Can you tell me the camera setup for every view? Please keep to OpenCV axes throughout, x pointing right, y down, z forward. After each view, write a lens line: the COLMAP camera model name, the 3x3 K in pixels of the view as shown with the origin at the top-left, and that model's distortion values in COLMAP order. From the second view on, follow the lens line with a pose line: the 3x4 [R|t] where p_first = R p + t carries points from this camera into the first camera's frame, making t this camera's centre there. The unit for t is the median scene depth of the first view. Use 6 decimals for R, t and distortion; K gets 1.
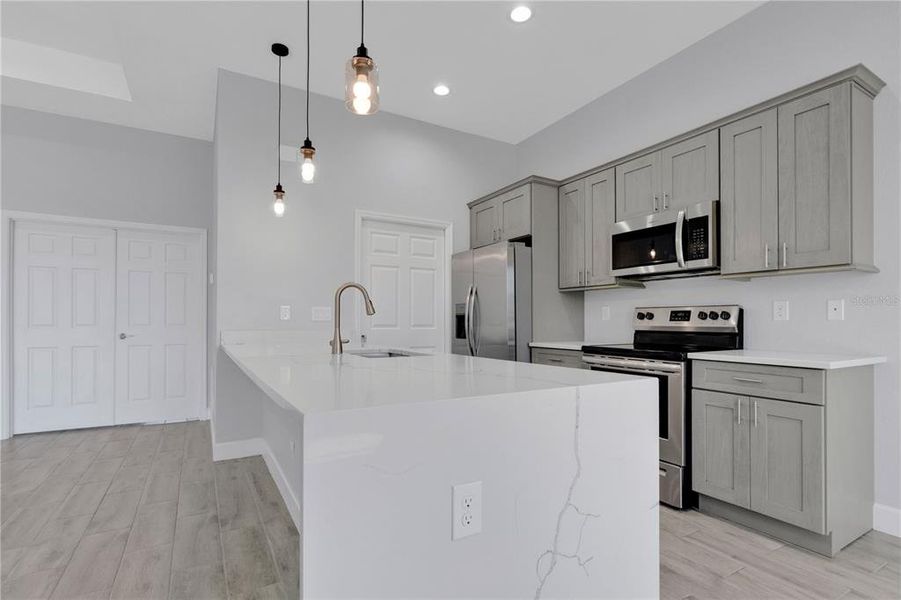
lens RADIAL K [[420.7, 0, 468.1], [0, 420.7, 319.7], [0, 0, 1]] dist [-0.007865, -0.000869]
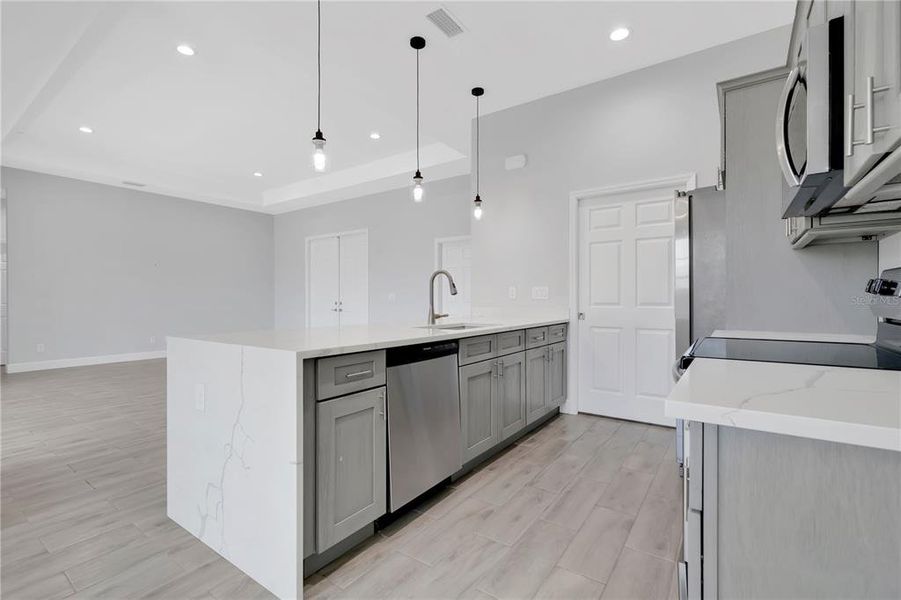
lens RADIAL K [[420.7, 0, 462.4], [0, 420.7, 301.8], [0, 0, 1]] dist [-0.007865, -0.000869]
pose [[0.416662, 0.002105, -0.909059, 0.781935], [0.007712, 0.999953, 0.005851, 0.001026], [0.909029, -0.009449, 0.416627, 0.442265]]
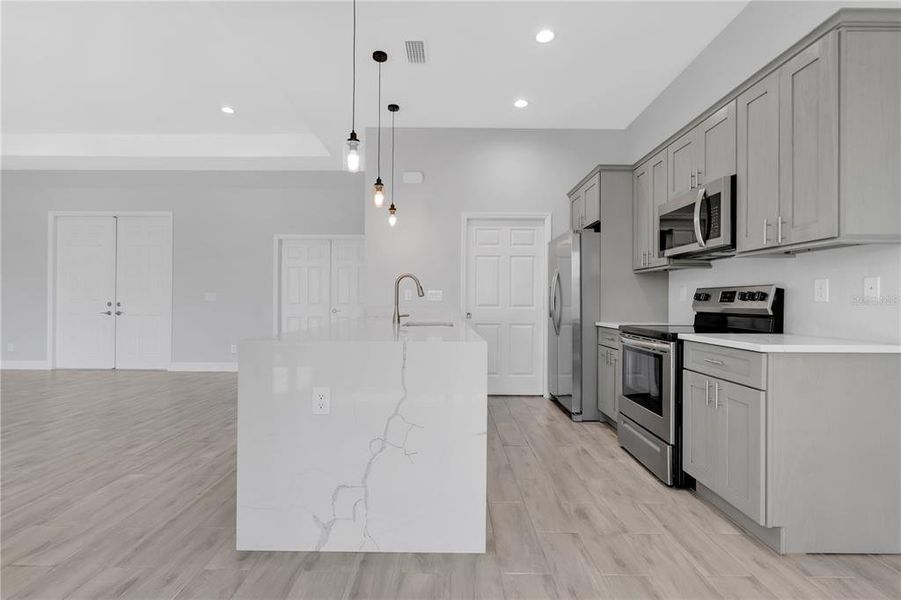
lens RADIAL K [[420.7, 0, 475.5], [0, 420.7, 302.9], [0, 0, 1]] dist [-0.007865, -0.000869]
pose [[0.875706, 0.003636, -0.482831, 0.513946], [-0.001799, 0.999989, 0.004267, 0.001916], [0.482841, -0.002868, 0.875703, -0.106258]]
